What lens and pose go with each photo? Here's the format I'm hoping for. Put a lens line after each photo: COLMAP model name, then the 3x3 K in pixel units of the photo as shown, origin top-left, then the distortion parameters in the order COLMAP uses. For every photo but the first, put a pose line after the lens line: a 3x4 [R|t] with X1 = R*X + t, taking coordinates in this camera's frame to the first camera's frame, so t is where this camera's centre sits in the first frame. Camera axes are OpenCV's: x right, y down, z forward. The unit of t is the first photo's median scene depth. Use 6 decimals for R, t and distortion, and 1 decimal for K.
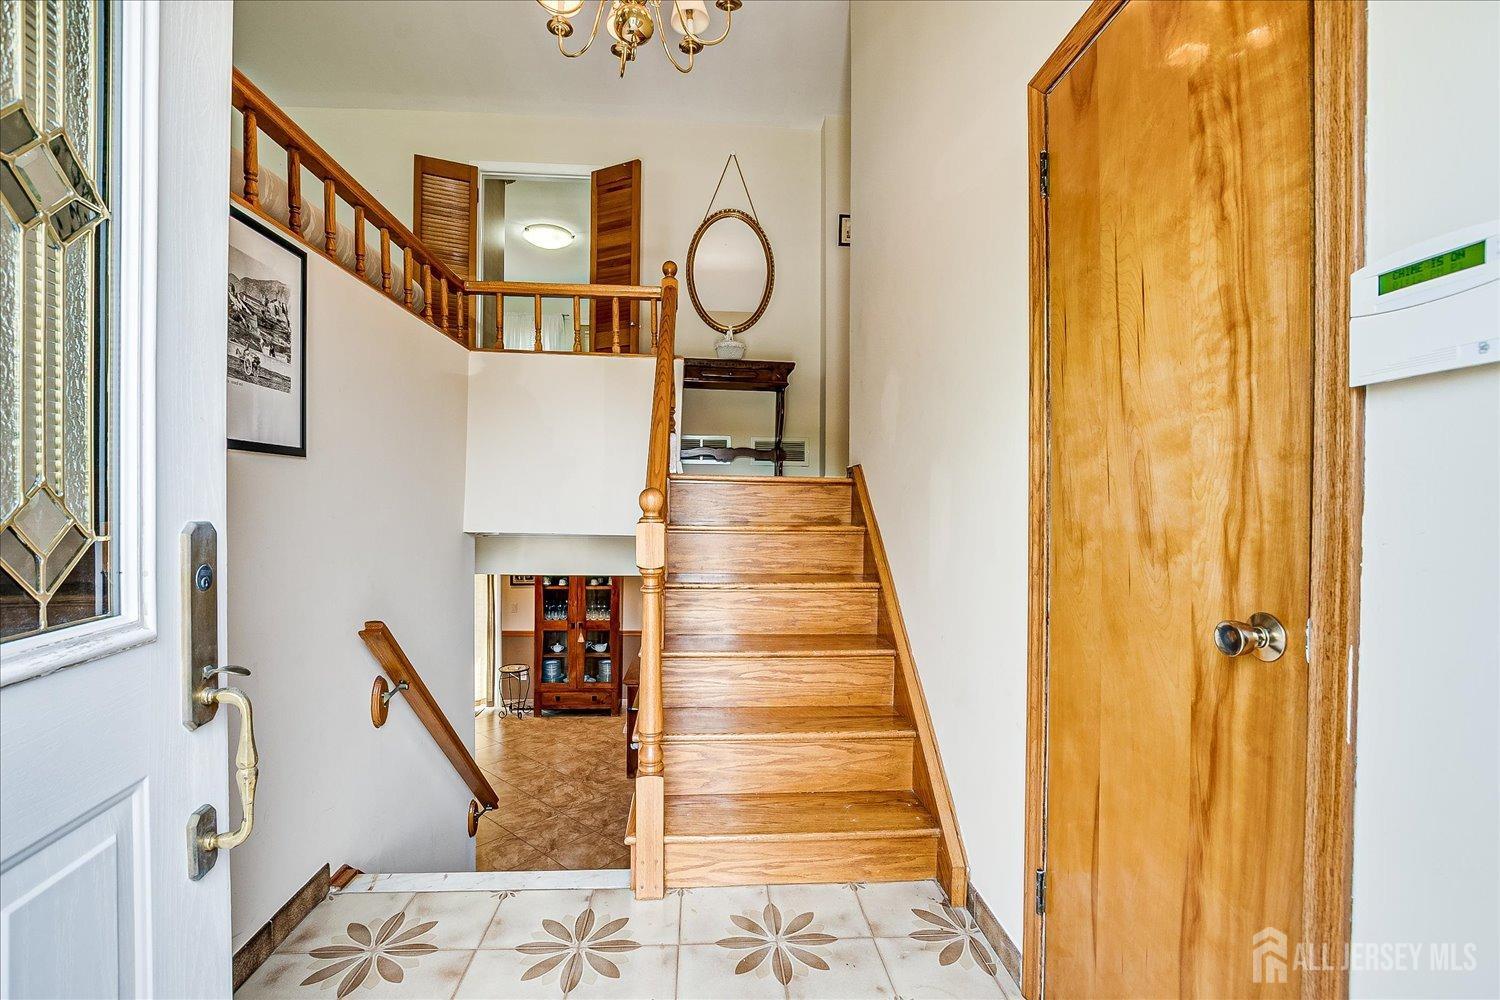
lens RADIAL K [[655.4, 0, 743.6], [0, 655.4, 503.9], [0, 0, 1]] dist [-0.026718, 0.004691]
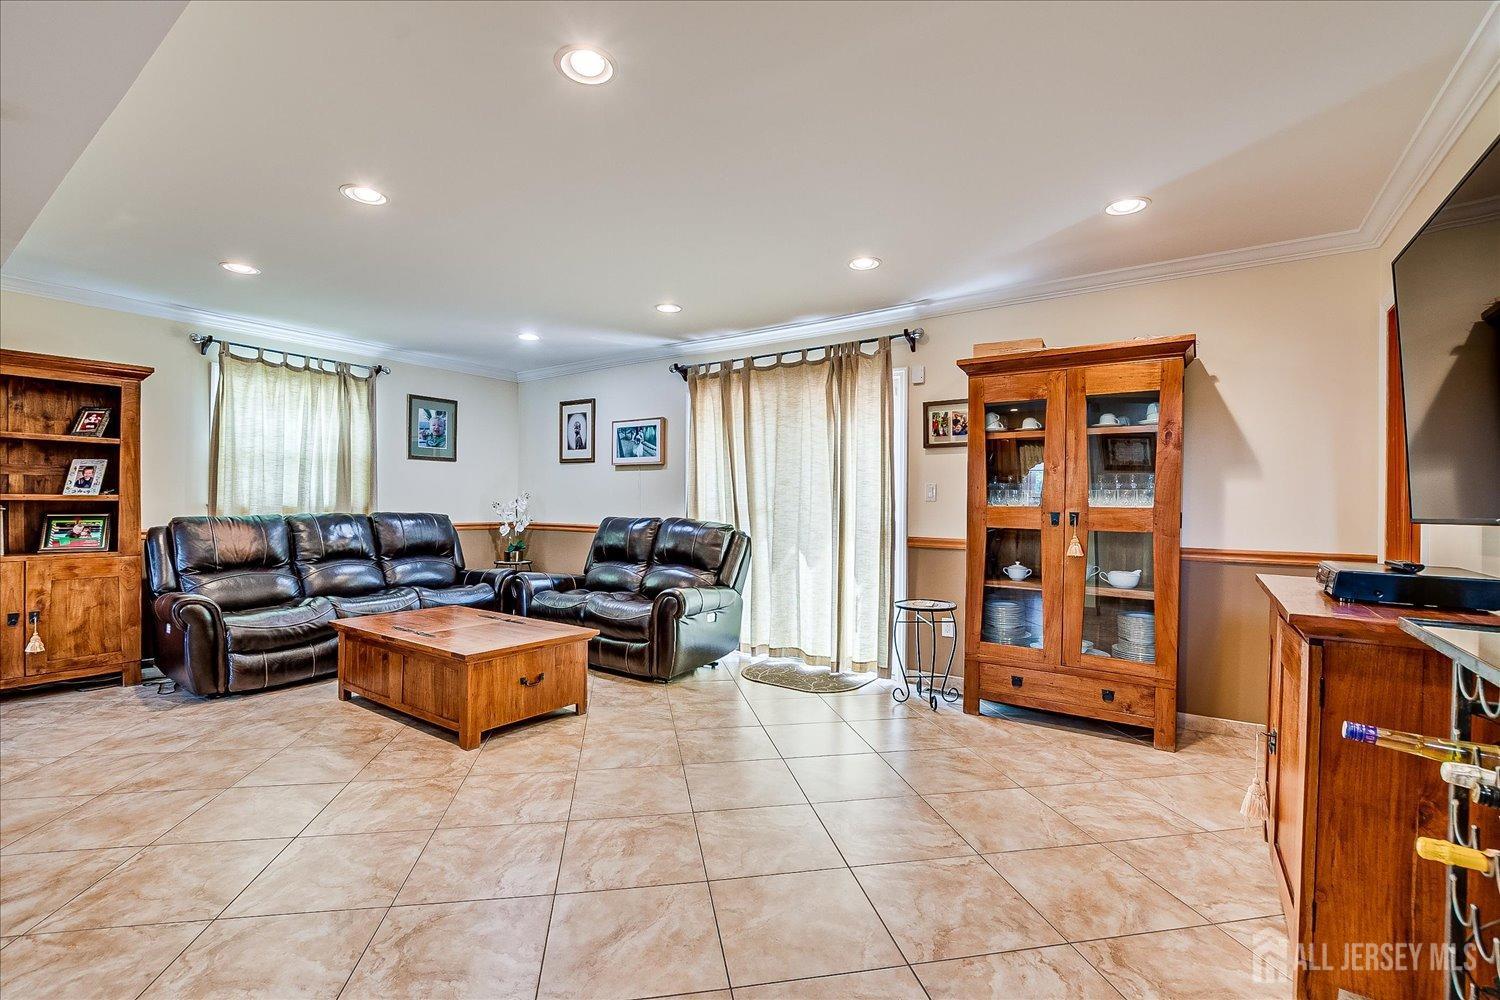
lens RADIAL K [[655.4, 0, 743.6], [0, 655.4, 503.9], [0, 0, 1]] dist [-0.026718, 0.004691]
pose [[0.776601, 0.002600, -0.629988, -0.147766], [-0.009508, 0.999926, -0.007594, 0.180065], [0.629921, 0.011887, 0.776568, 0.529543]]
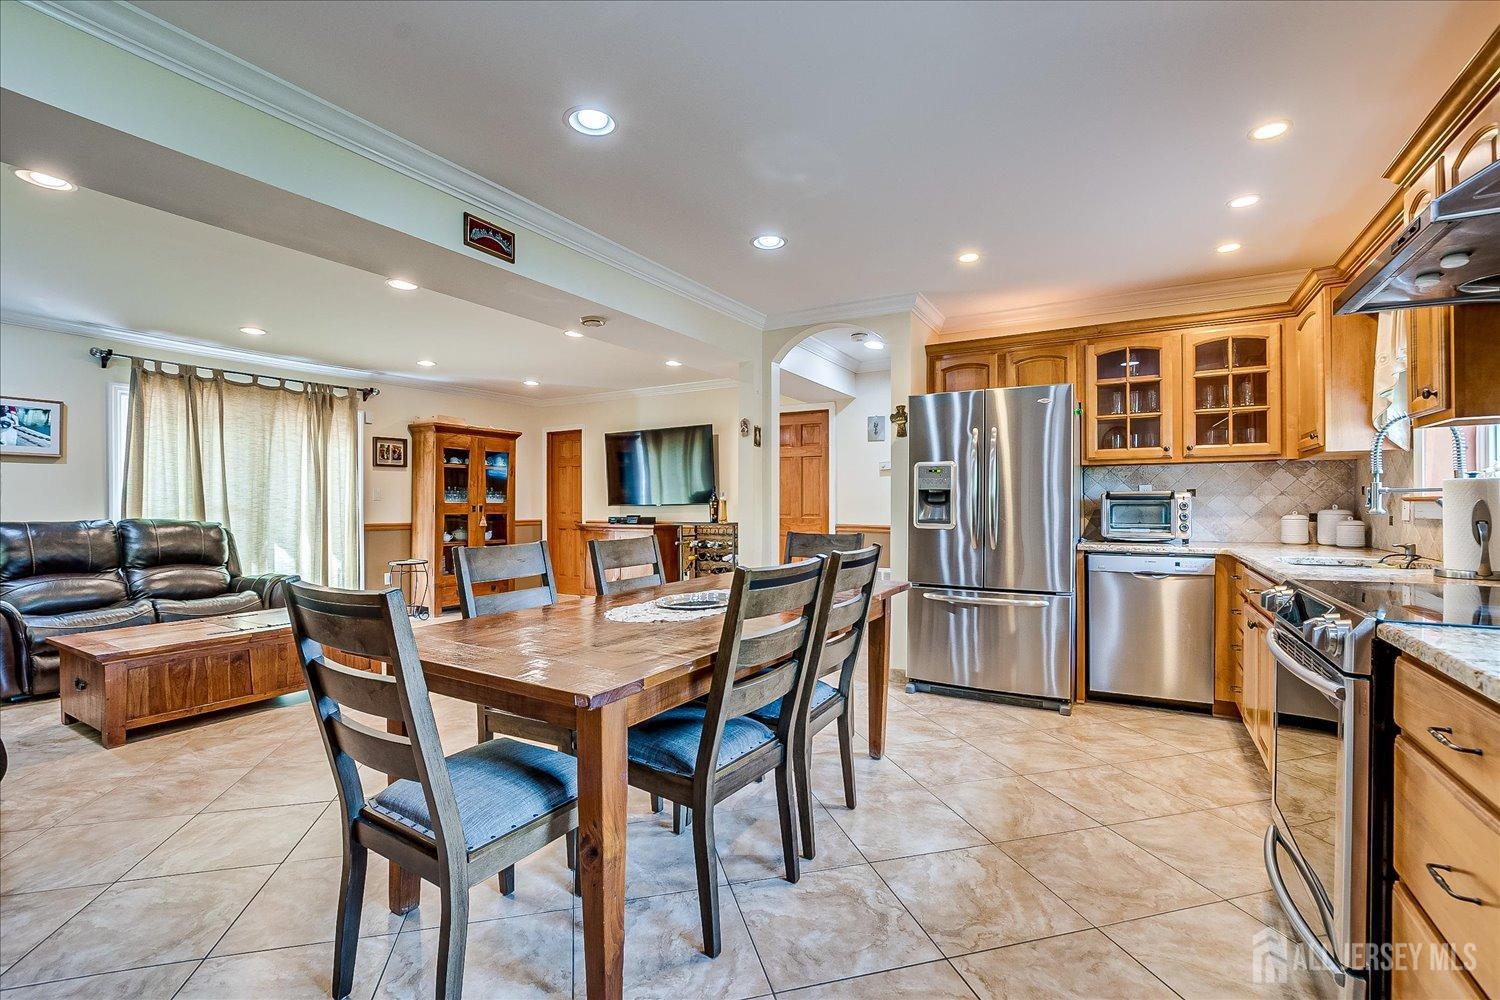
lens RADIAL K [[655.4, 0, 743.6], [0, 655.4, 503.9], [0, 0, 1]] dist [-0.026718, 0.004691]
pose [[0.570433, -0.007038, 0.821314, -0.781657], [0.010405, 0.999945, 0.001342, 0.180697], [-0.821278, 0.007781, 0.570475, 0.181369]]
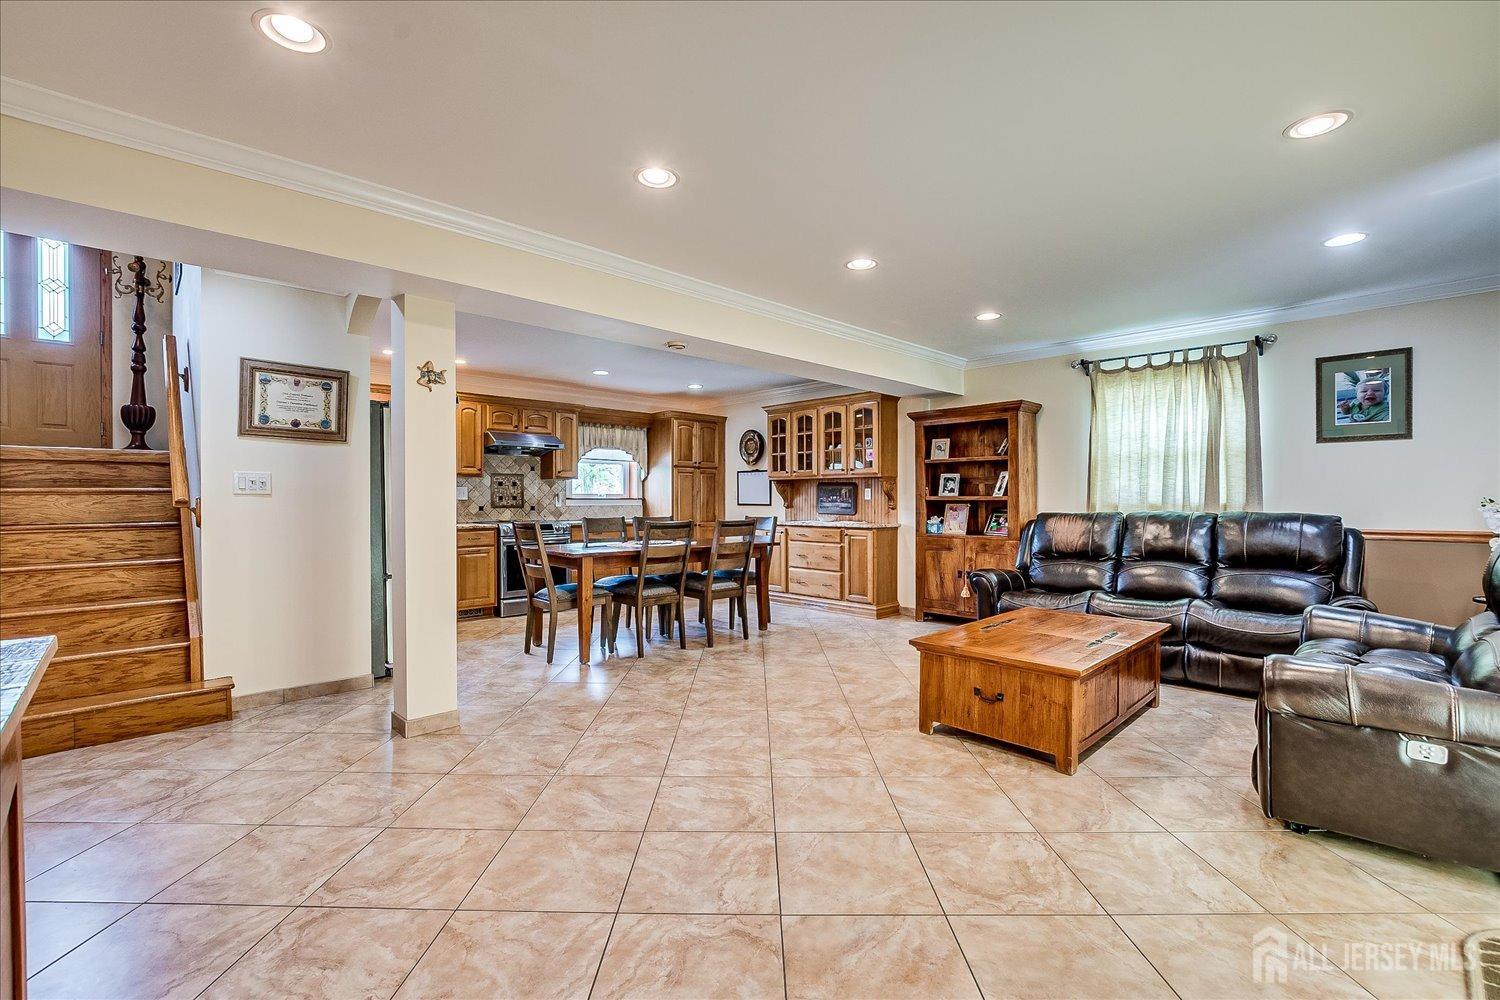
lens RADIAL K [[655.4, 0, 743.6], [0, 655.4, 503.9], [0, 0, 1]] dist [-0.026718, 0.004691]
pose [[-0.764881, 0.000972, -0.644171, -0.166968], [-0.006016, 0.999944, 0.008653, 0.178243], [0.644143, 0.010494, -0.764833, 0.968039]]
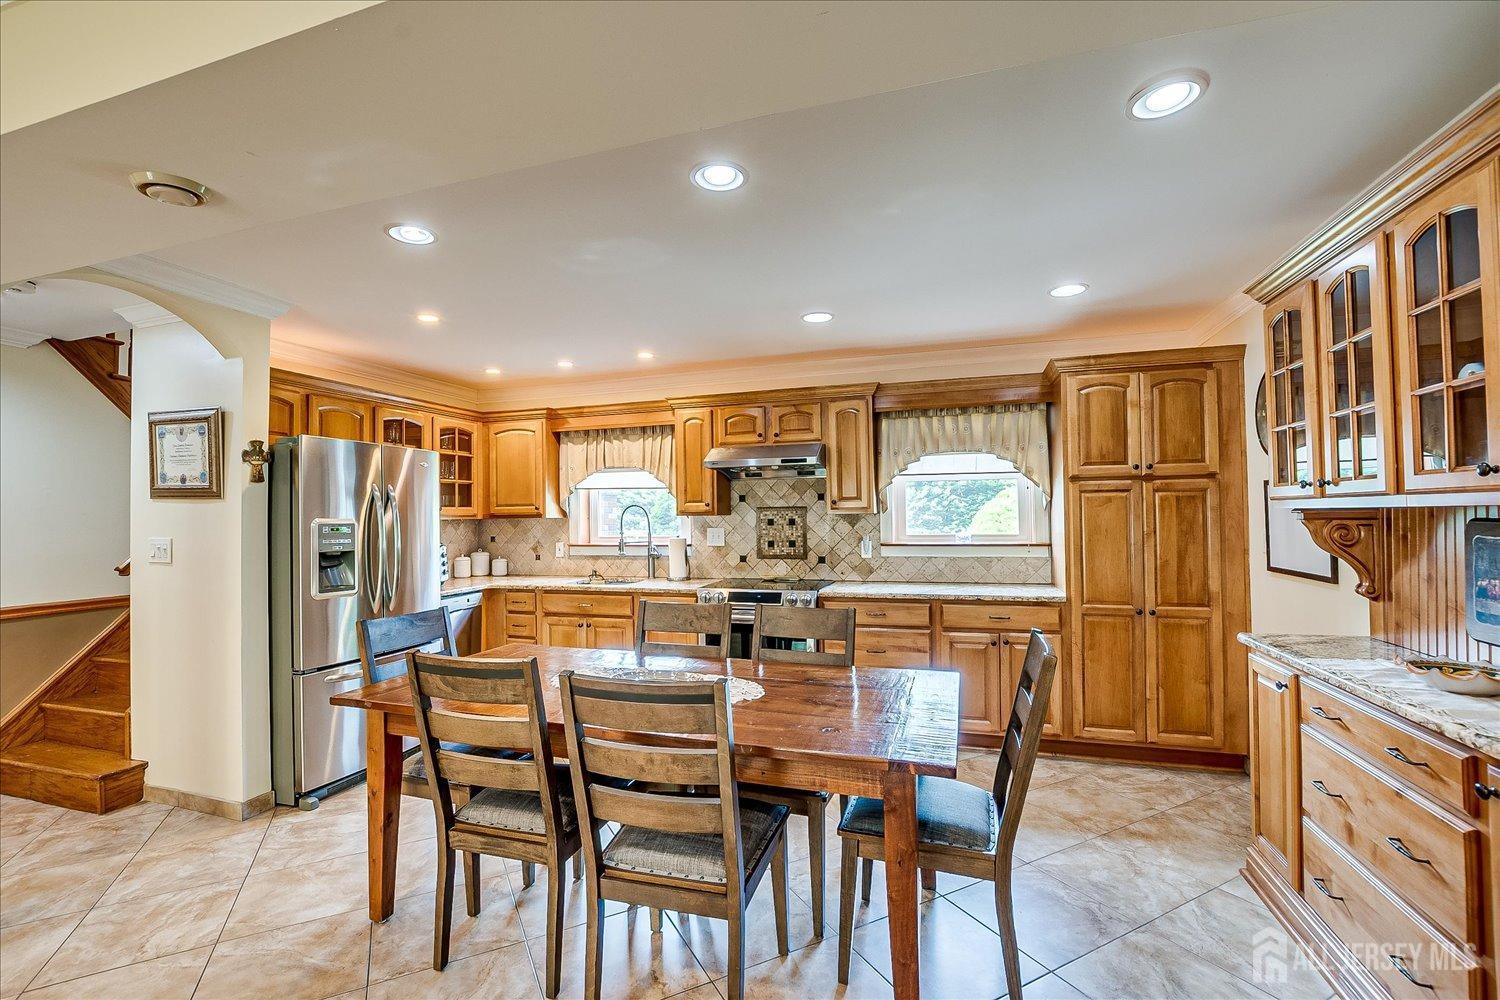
lens RADIAL K [[655.4, 0, 743.6], [0, 655.4, 503.9], [0, 0, 1]] dist [-0.026718, 0.004691]
pose [[-0.929545, 0.015483, 0.368382, -0.689660], [0.012968, 0.999873, -0.009302, 0.148639], [-0.368480, -0.003869, -0.929628, 0.636078]]
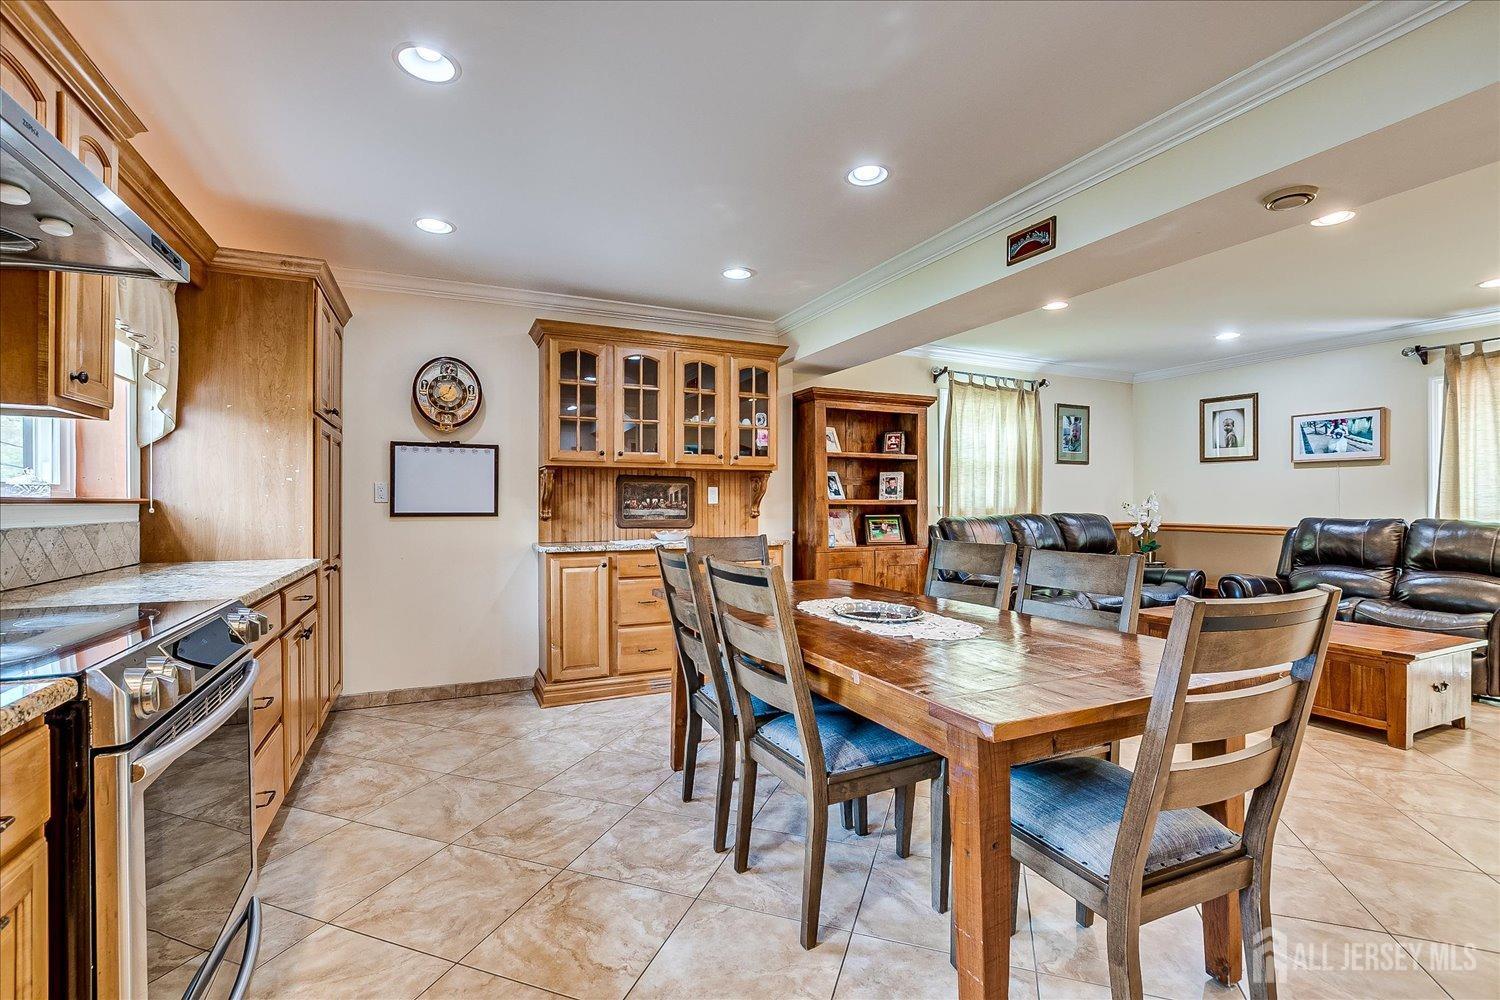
lens RADIAL K [[655.4, 0, 743.6], [0, 655.4, 503.9], [0, 0, 1]] dist [-0.026718, 0.004691]
pose [[0.361484, -0.002350, -0.932375, -0.304109], [-0.004722, 0.999979, -0.004351, 0.181695], [0.932366, 0.005975, 0.361465, 0.219648]]
